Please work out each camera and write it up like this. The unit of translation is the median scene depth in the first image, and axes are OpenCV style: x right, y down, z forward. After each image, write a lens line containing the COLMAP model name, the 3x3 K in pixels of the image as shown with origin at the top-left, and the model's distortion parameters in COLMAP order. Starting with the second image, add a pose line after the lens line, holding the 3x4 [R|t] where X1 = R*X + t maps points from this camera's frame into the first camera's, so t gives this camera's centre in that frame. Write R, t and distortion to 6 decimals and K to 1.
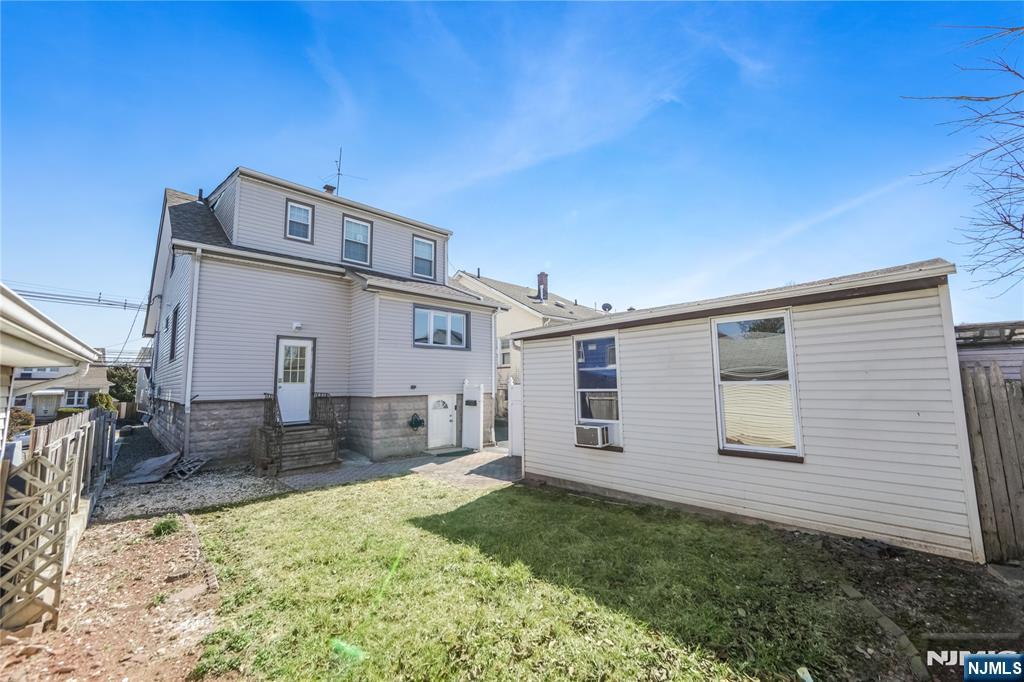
lens RADIAL K [[416.4, 0, 512.8], [0, 416.4, 336.9], [0, 0, 1]] dist [-0.008237, 0.001196]
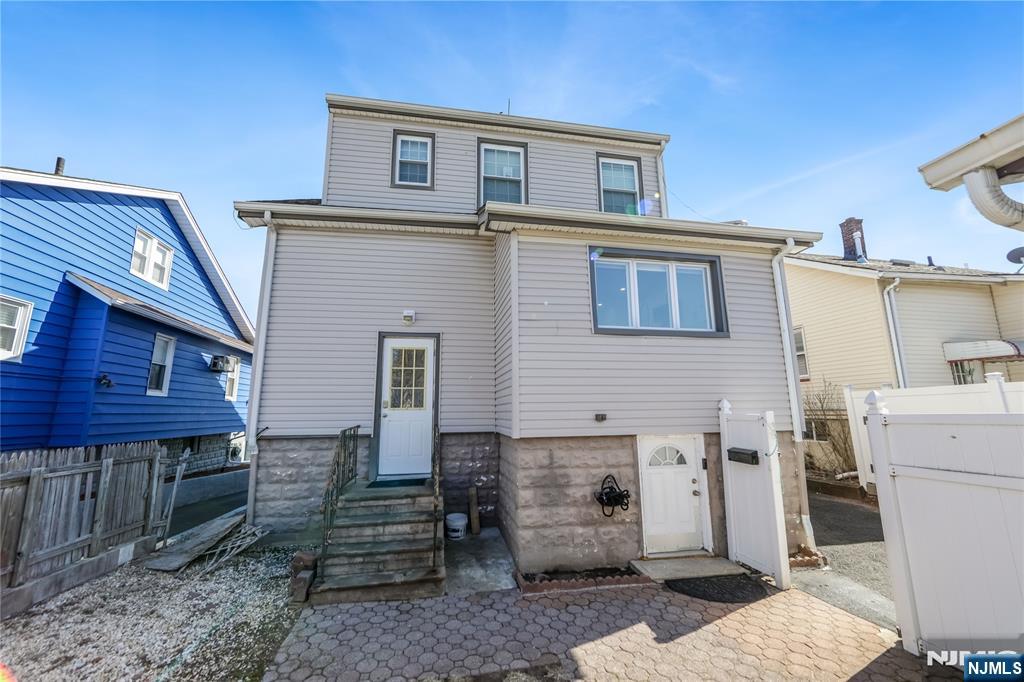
lens RADIAL K [[416.4, 0, 499.7], [0, 416.4, 337.8], [0, 0, 1]] dist [-0.008237, 0.001196]
pose [[0.825975, -0.093429, -0.555911, -0.062418], [0.062636, 0.995274, -0.074205, 0.057849], [0.560217, 0.026471, 0.827923, 0.537428]]
